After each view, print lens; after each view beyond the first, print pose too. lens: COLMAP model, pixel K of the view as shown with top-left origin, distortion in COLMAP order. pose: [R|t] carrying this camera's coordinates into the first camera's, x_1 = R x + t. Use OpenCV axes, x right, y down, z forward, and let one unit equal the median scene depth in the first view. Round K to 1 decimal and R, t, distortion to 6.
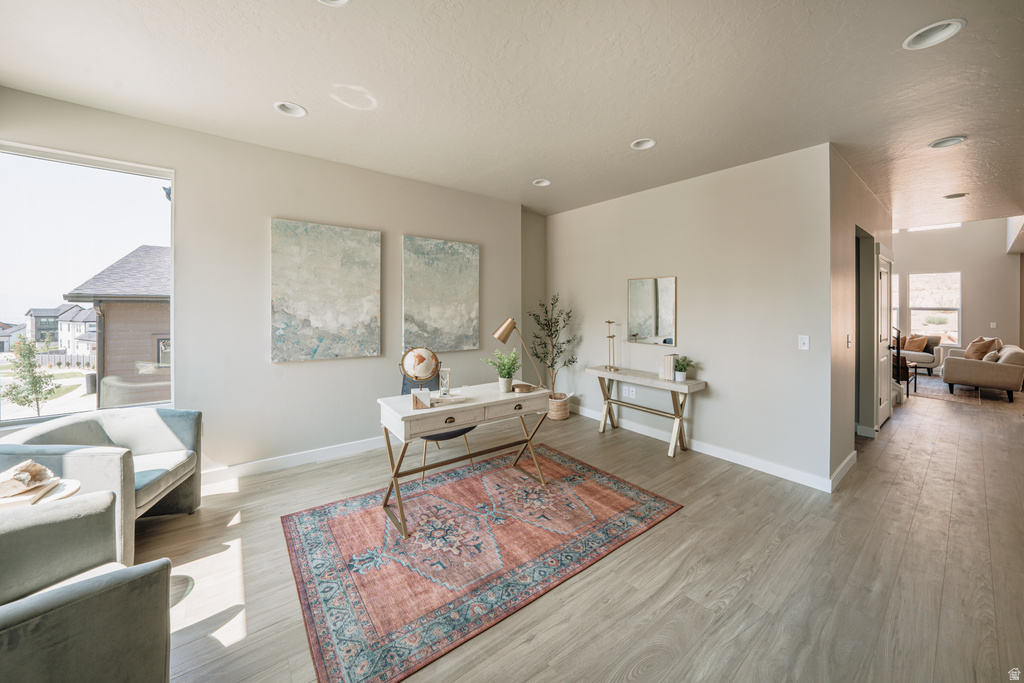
lens RADIAL K [[367.4, 0, 510.0], [0, 367.4, 303.1], [0, 0, 1]] dist [-0.019462, 0.002784]
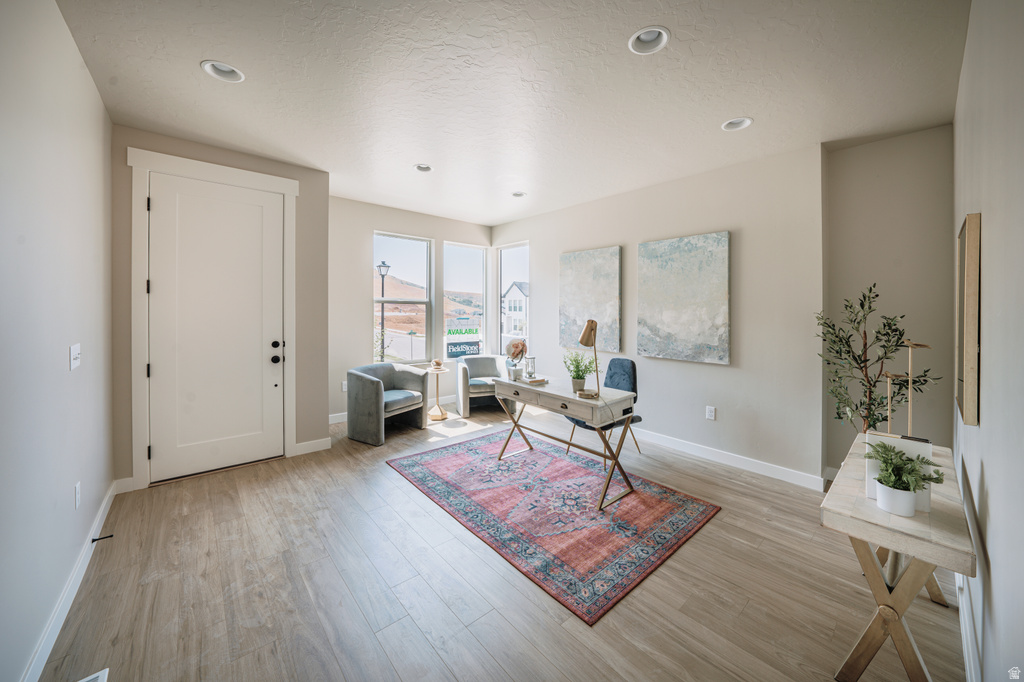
lens RADIAL K [[367.4, 0, 517.9], [0, 367.4, 314.7], [0, 0, 1]] dist [-0.019462, 0.002784]
pose [[0.079587, 0.004015, -0.996820, 0.957952], [0.001406, 0.999990, 0.004141, 0.021545], [0.996827, -0.001731, 0.079581, 0.732319]]
